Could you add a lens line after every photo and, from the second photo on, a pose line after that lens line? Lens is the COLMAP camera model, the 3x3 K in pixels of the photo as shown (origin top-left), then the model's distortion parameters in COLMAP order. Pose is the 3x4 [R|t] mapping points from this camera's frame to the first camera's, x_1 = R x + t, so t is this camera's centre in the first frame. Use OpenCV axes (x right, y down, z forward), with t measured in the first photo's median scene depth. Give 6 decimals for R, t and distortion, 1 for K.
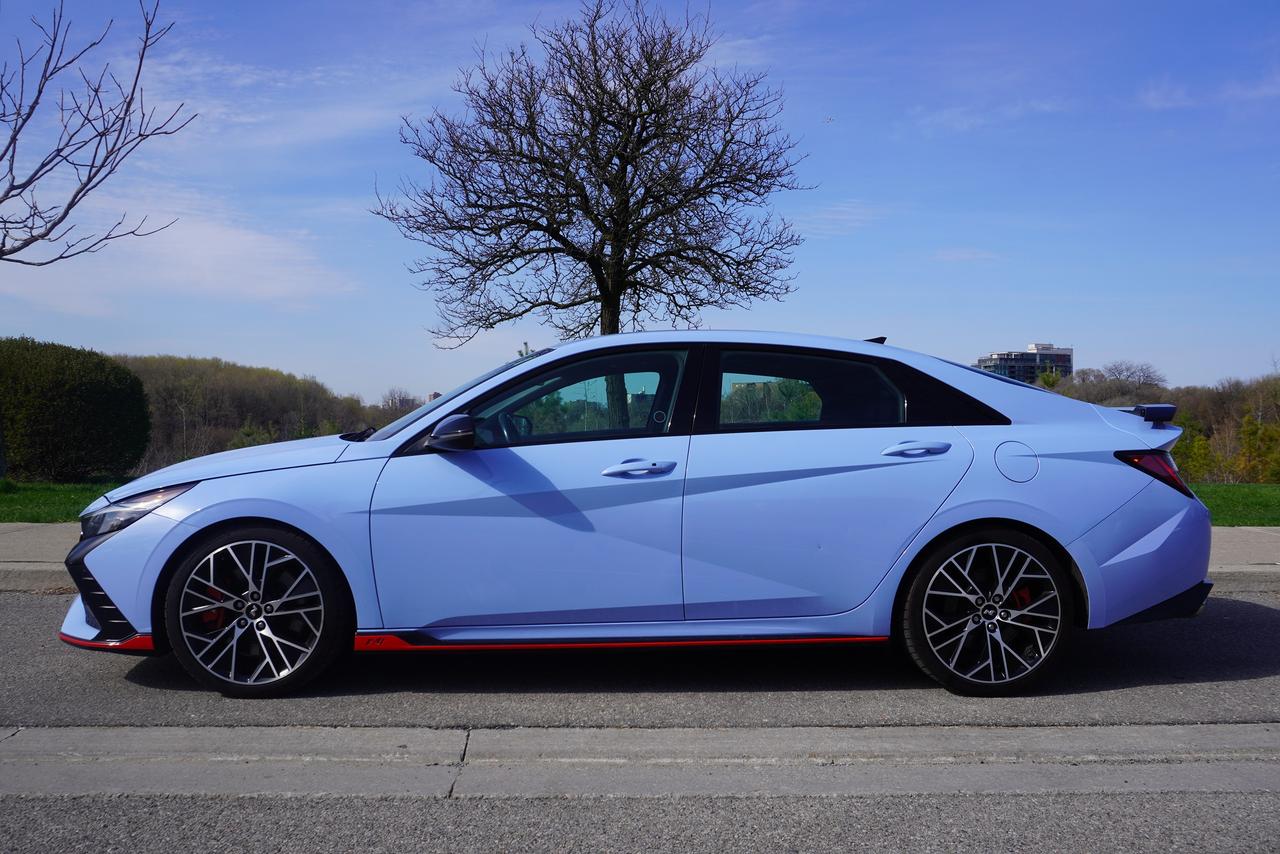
lens RADIAL K [[1022.4, 0, 642.9], [0, 1022.4, 421.5], [0, 0, 1]] dist [-0.015155, 0.020264]
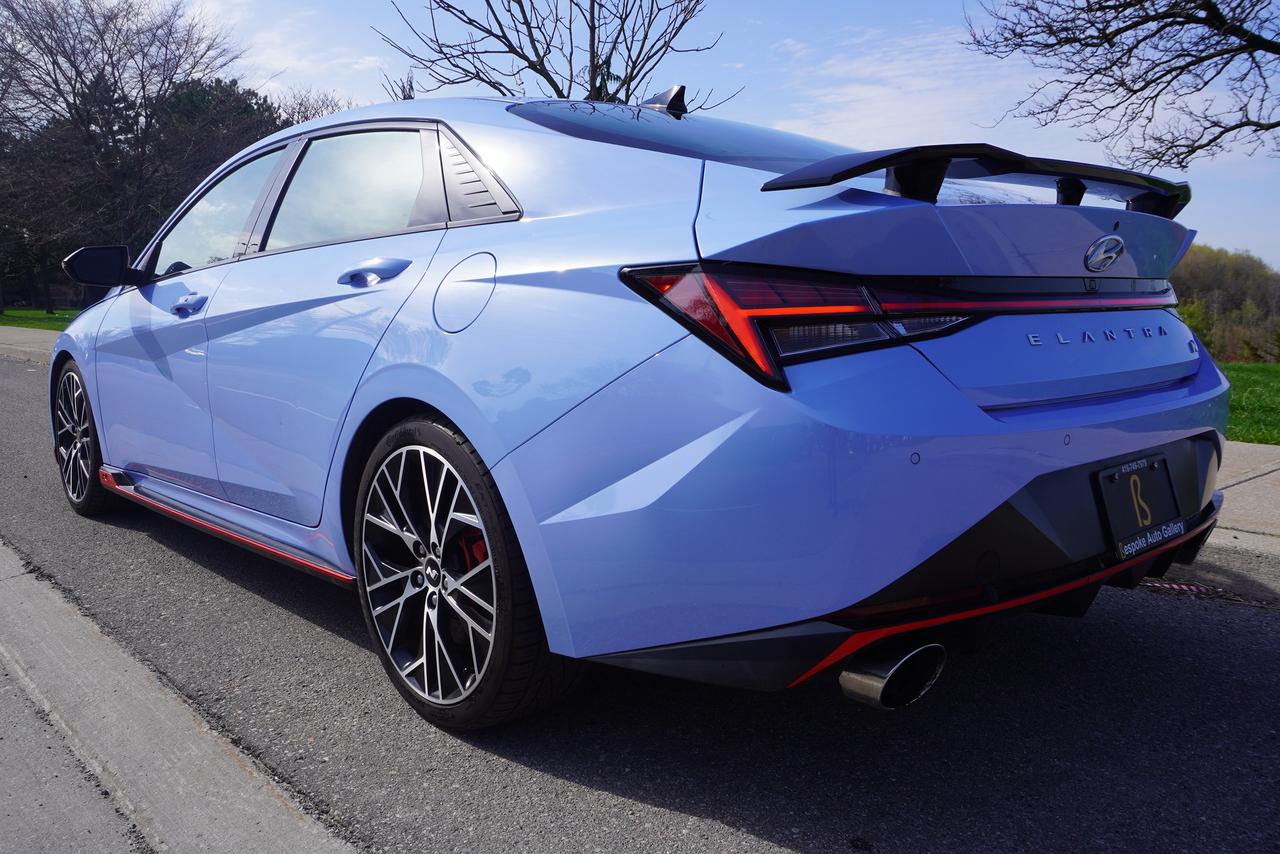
lens RADIAL K [[1022.4, 0, 645.0], [0, 1022.4, 423.3], [0, 0, 1]] dist [-0.015155, 0.020264]
pose [[0.642939, 0.086886, -0.760973, 0.820324], [0.002493, 0.993302, 0.115519, 0.046277], [0.765913, -0.076169, 0.638416, 0.749017]]
